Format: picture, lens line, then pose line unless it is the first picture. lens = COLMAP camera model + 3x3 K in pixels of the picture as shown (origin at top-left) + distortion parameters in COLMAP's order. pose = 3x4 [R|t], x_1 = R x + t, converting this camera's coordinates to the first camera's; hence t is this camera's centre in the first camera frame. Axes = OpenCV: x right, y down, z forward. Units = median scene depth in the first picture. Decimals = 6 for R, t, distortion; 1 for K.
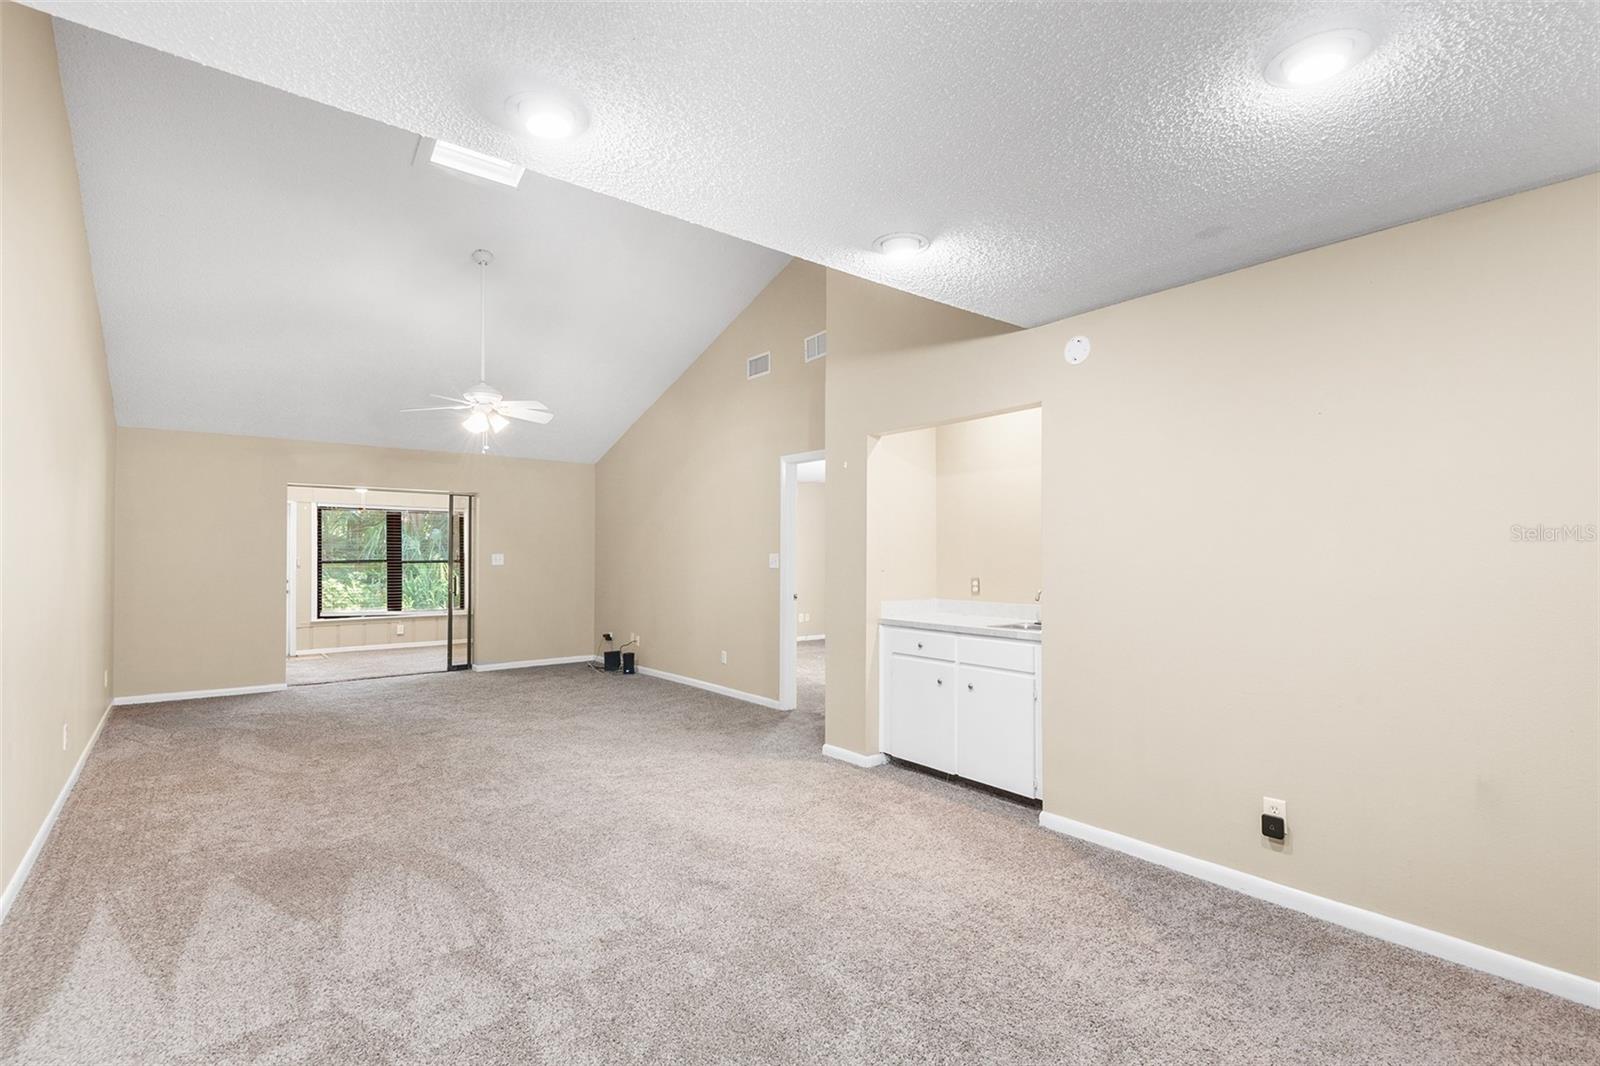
lens RADIAL K [[746.8, 0, 795.6], [0, 746.8, 545.7], [0, 0, 1]] dist [0.042721, -0.028660]
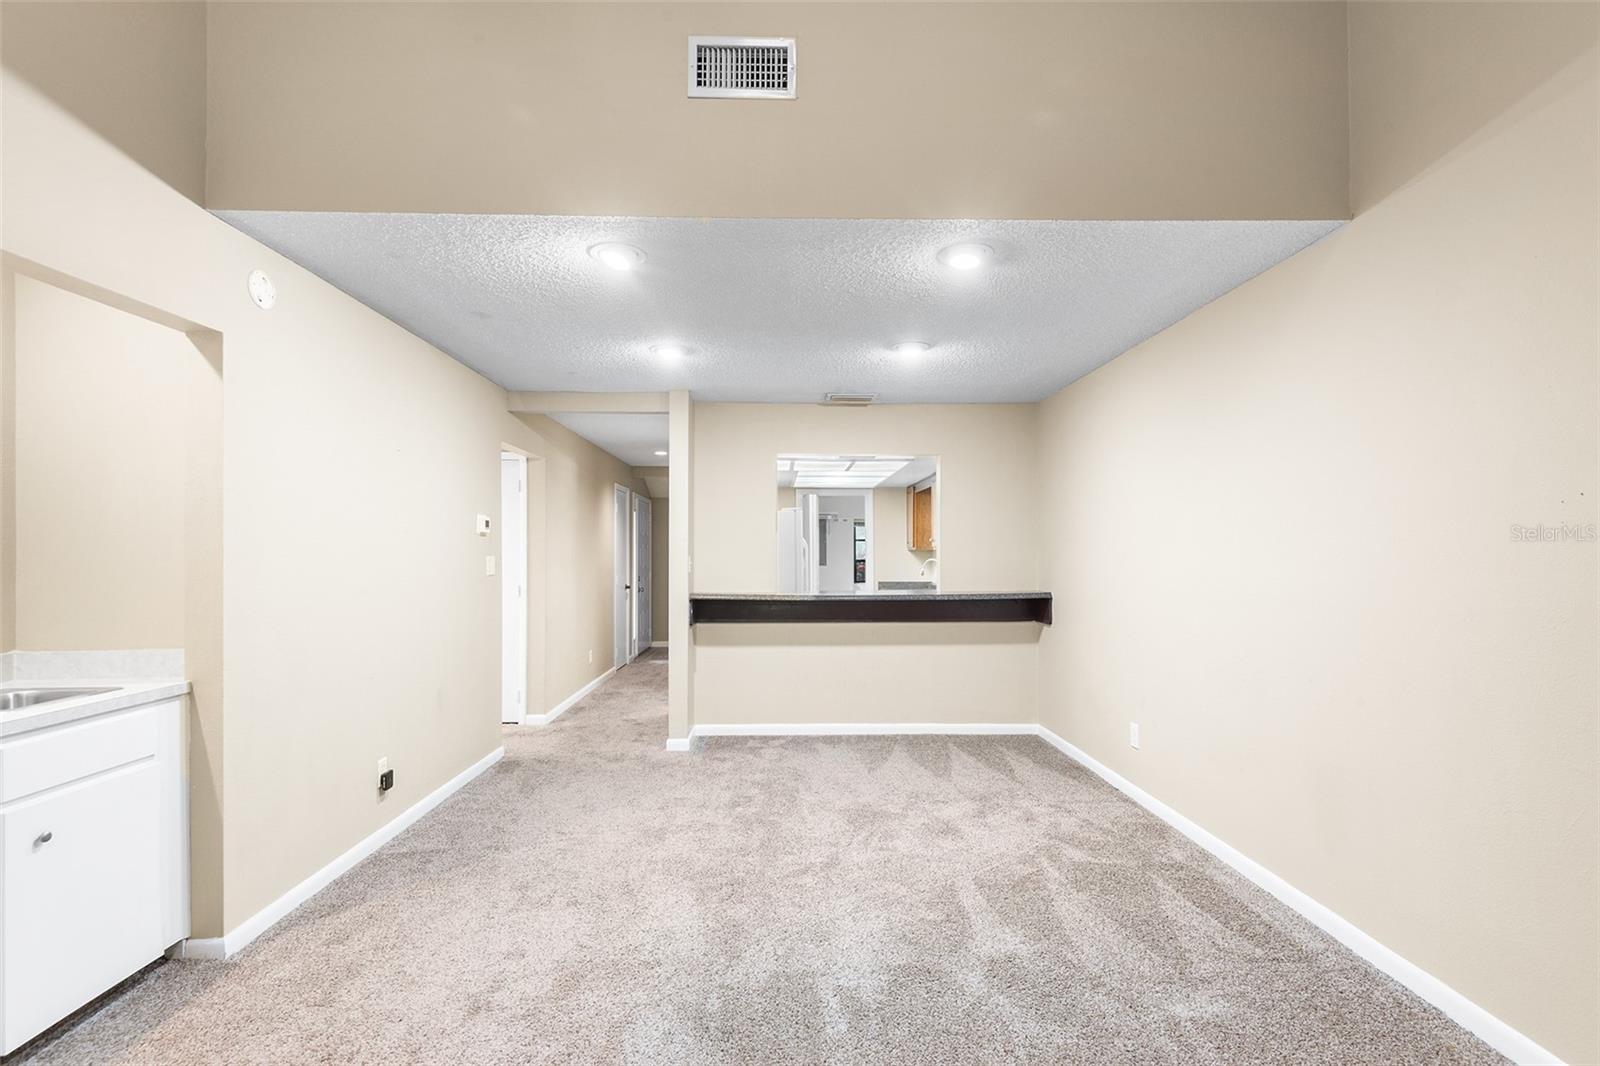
lens RADIAL K [[751.3, 0, 796.5], [0, 751.3, 554.5], [0, 0, 1]] dist [0.044818, -0.029063]
pose [[-0.798615, 0.004521, 0.601826, -0.224327], [-0.001738, 0.999950, -0.009818, 0.005993], [-0.601840, -0.008887, -0.798567, 0.556378]]
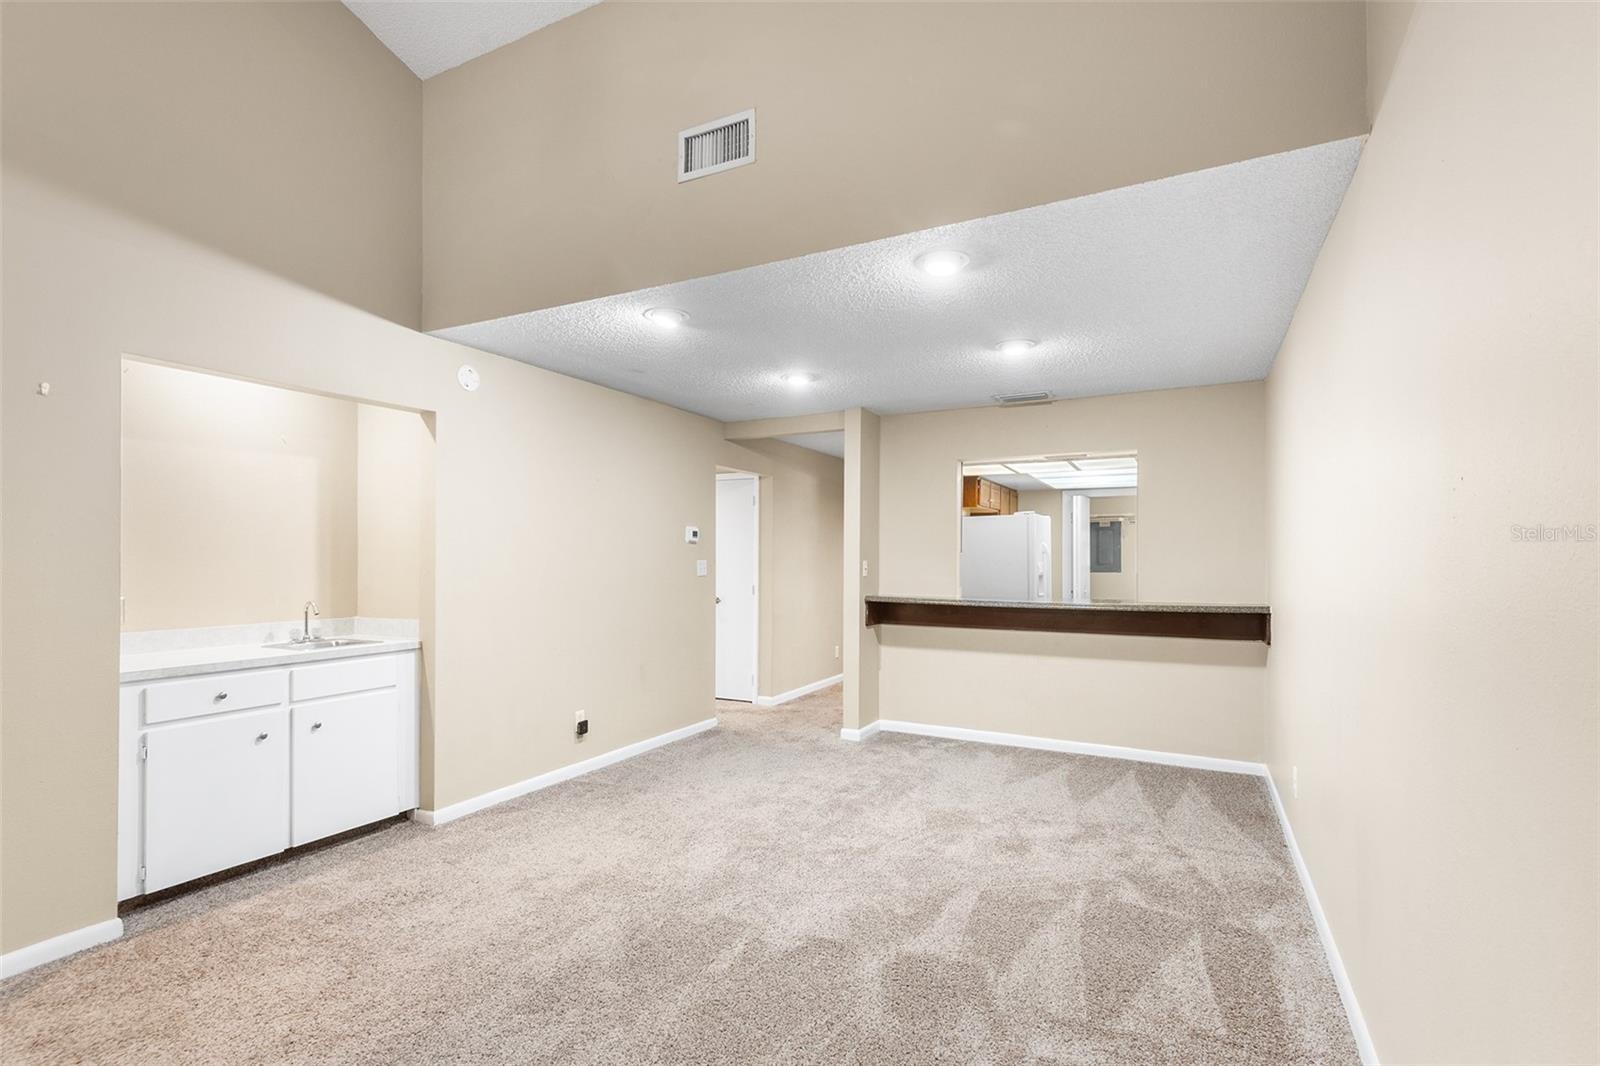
lens RADIAL K [[747.0, 0, 796.7], [0, 747.0, 561.0], [0, 0, 1]] dist [0.052132, -0.037769]
pose [[-0.409656, -0.000149, 0.912240, -0.365004], [-0.010186, 0.999938, -0.004411, 0.004800], [-0.912183, -0.011100, -0.409632, 0.437354]]
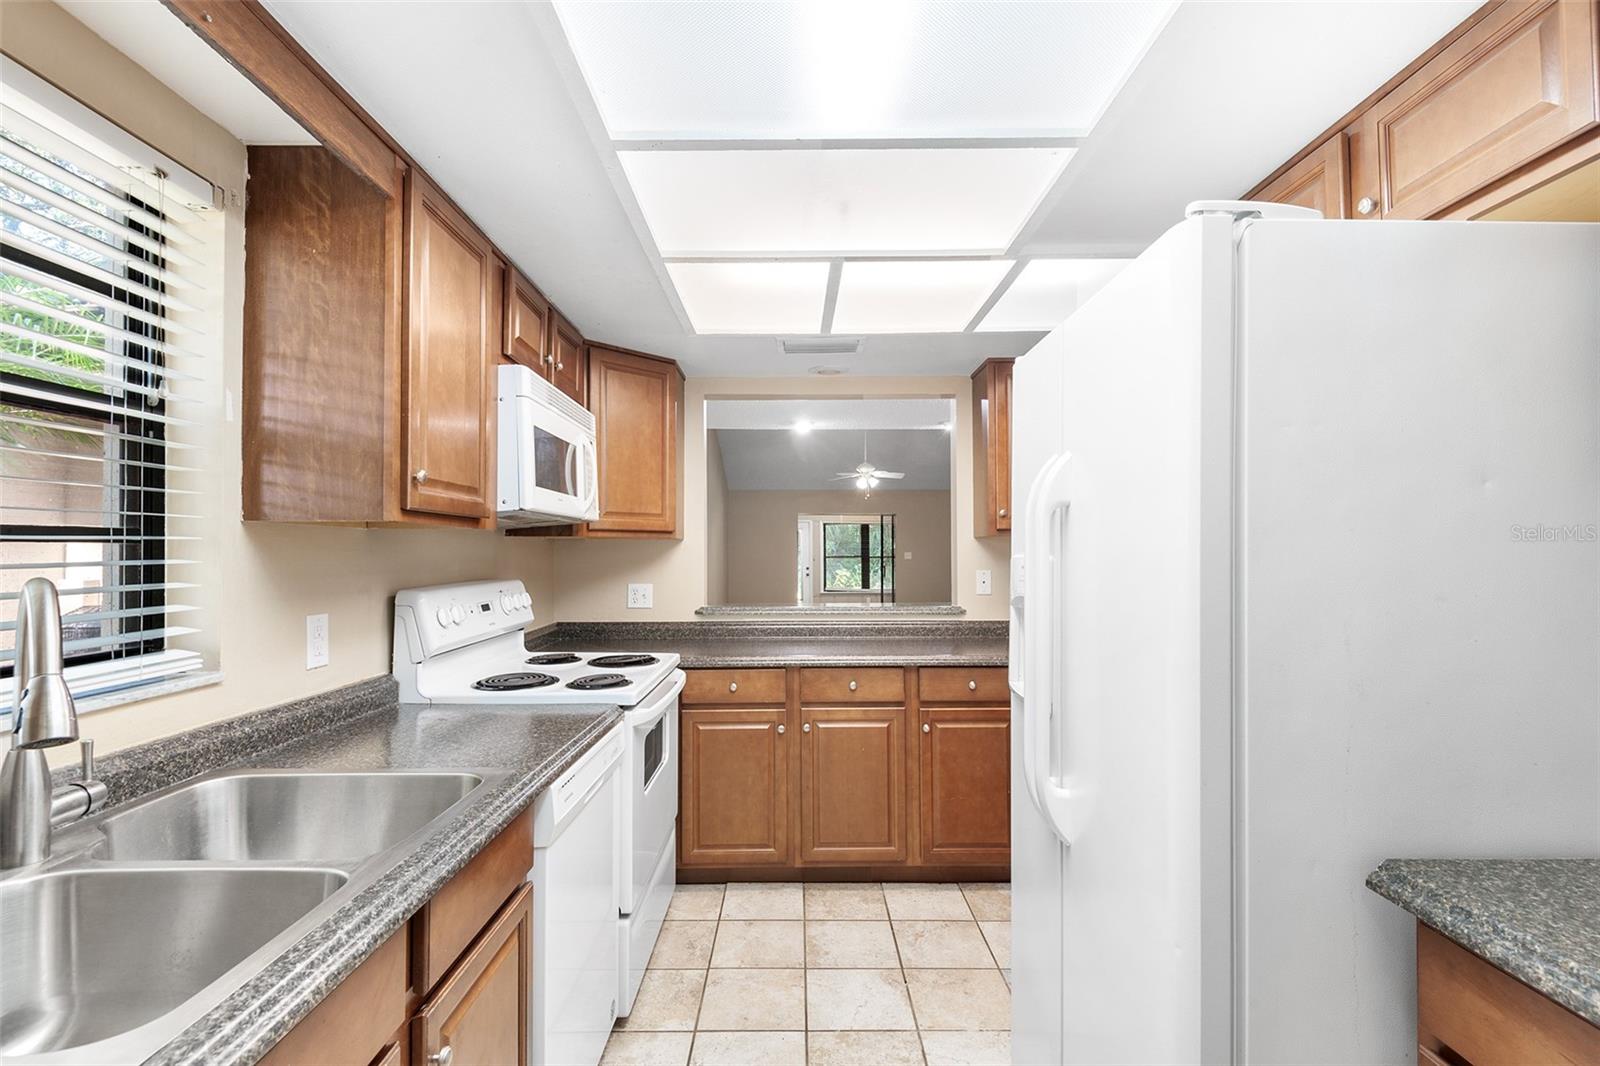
lens RADIAL K [[746.8, 0, 795.6], [0, 746.8, 545.7], [0, 0, 1]] dist [0.042721, -0.028660]
pose [[0.784516, -0.006867, -0.620071, 0.405977], [0.009755, 0.999952, 0.001267, -0.006925], [0.620032, -0.007043, 0.784545, -0.384660]]
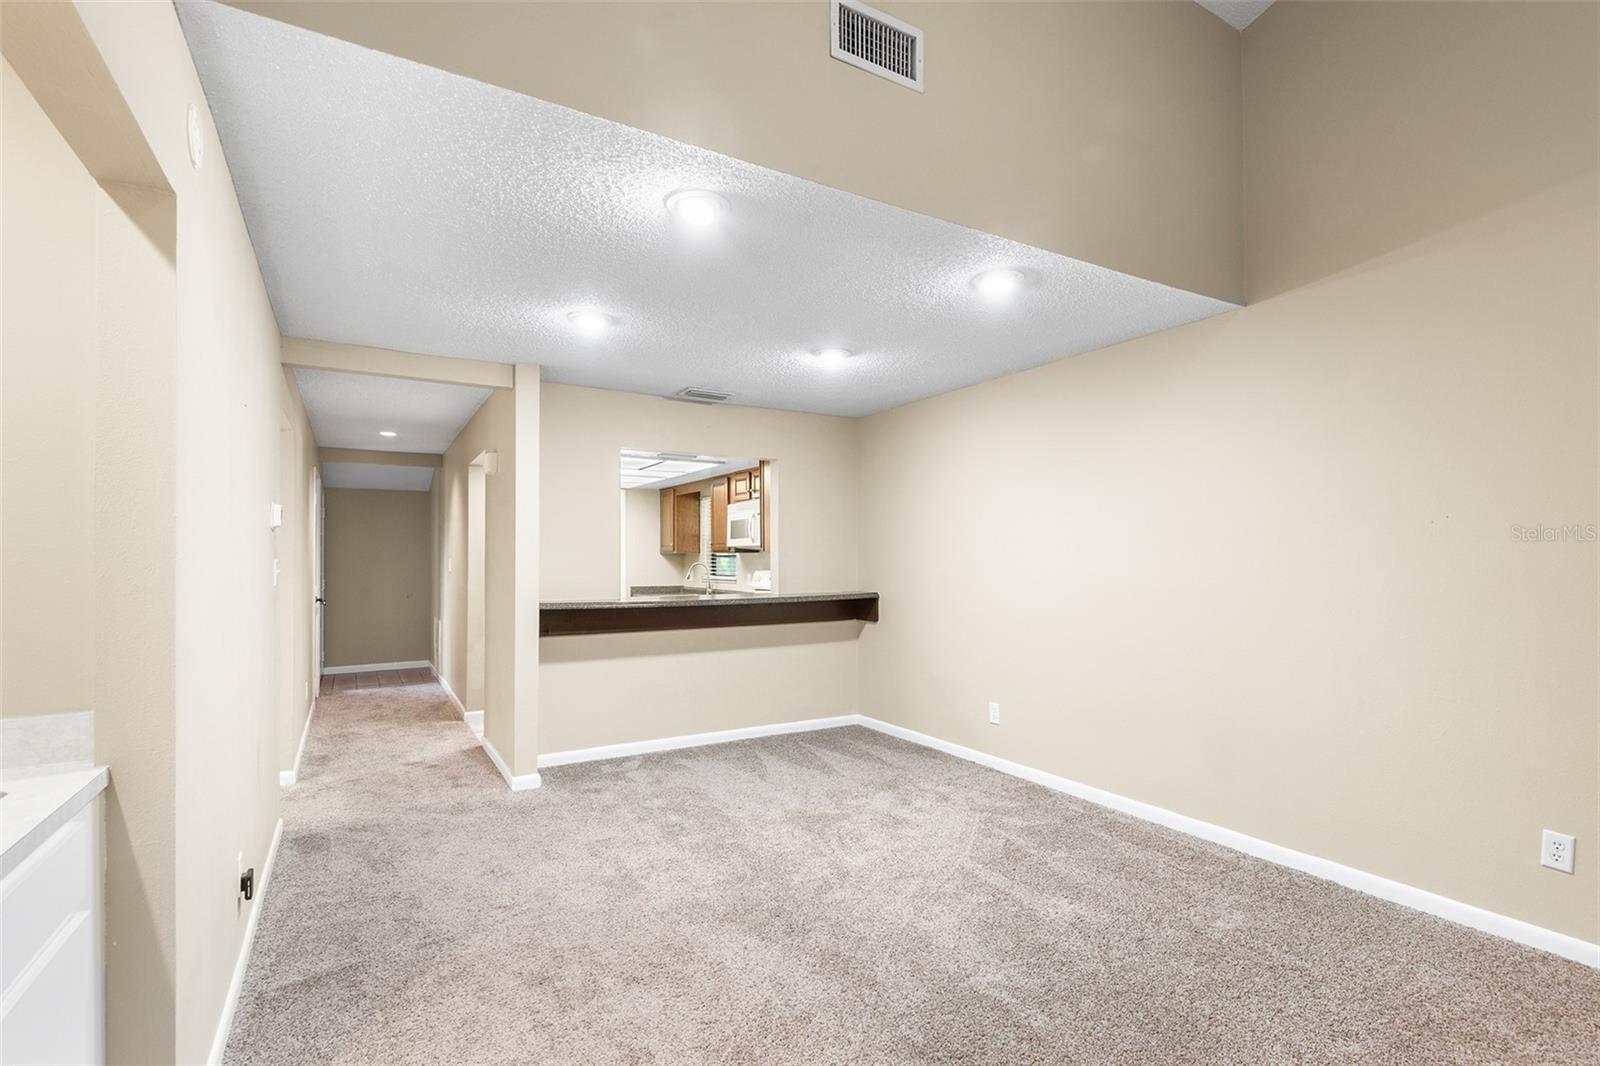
lens RADIAL K [[748.2, 0, 800.1], [0, 748.2, 557.1], [0, 0, 1]] dist [0.042553, -0.028107]
pose [[-0.990049, 0.004870, 0.140638, -0.034642], [0.003216, 0.999923, -0.011990, 0.006505], [-0.140685, -0.011418, -0.989989, 0.614736]]
